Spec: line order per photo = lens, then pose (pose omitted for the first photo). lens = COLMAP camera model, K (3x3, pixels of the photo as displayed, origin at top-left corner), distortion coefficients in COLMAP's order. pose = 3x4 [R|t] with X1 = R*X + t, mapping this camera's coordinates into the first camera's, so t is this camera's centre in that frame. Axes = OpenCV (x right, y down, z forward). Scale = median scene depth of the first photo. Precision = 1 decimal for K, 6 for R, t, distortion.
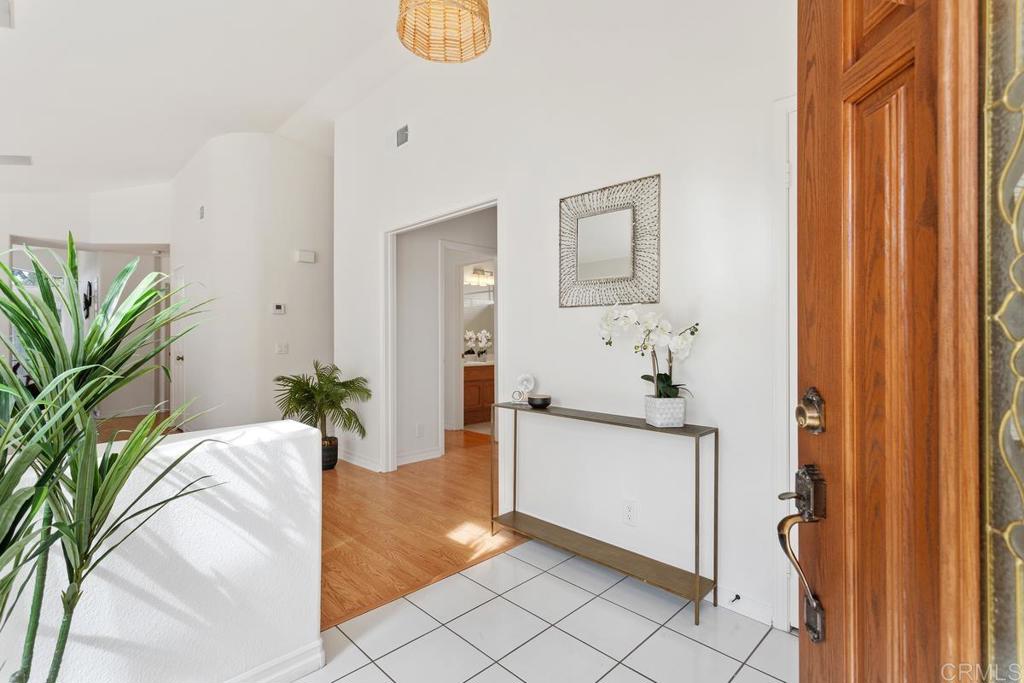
lens RADIAL K [[484.6, 0, 512.2], [0, 484.6, 341.9], [0, 0, 1]] dist [-0.002131, 0.002103]
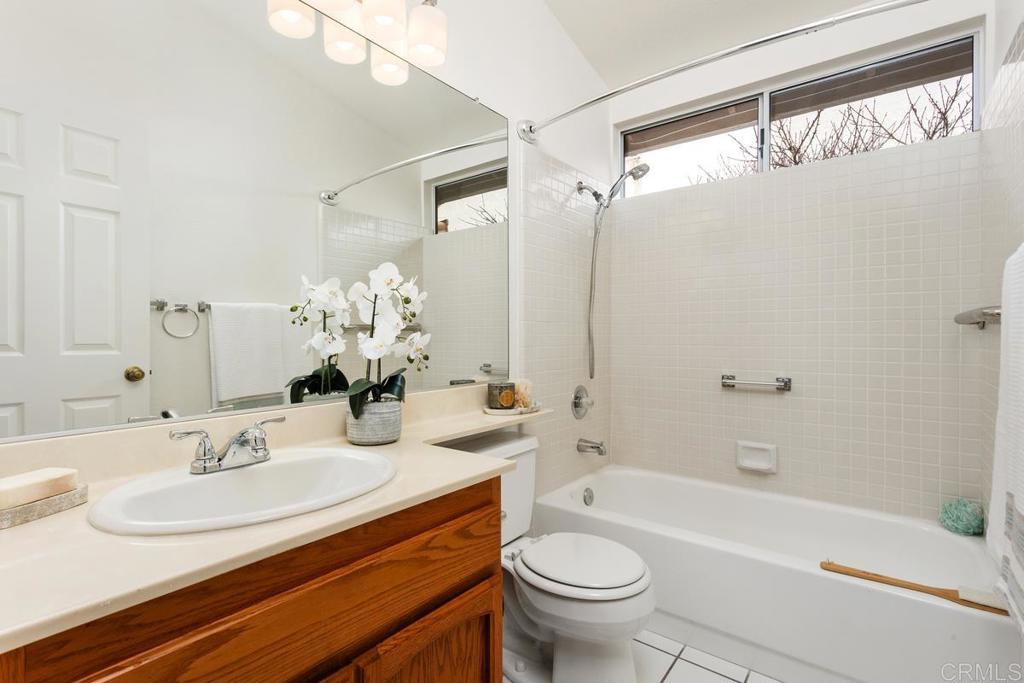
lens RADIAL K [[484.6, 0, 511.4], [0, 484.6, 338.3], [0, 0, 1]] dist [-0.002131, 0.002103]
pose [[0.990282, 0.001748, 0.139065, -0.036674], [-0.002516, 0.999983, 0.005345, 0.001629], [-0.139053, -0.005643, 0.990269, 0.793040]]
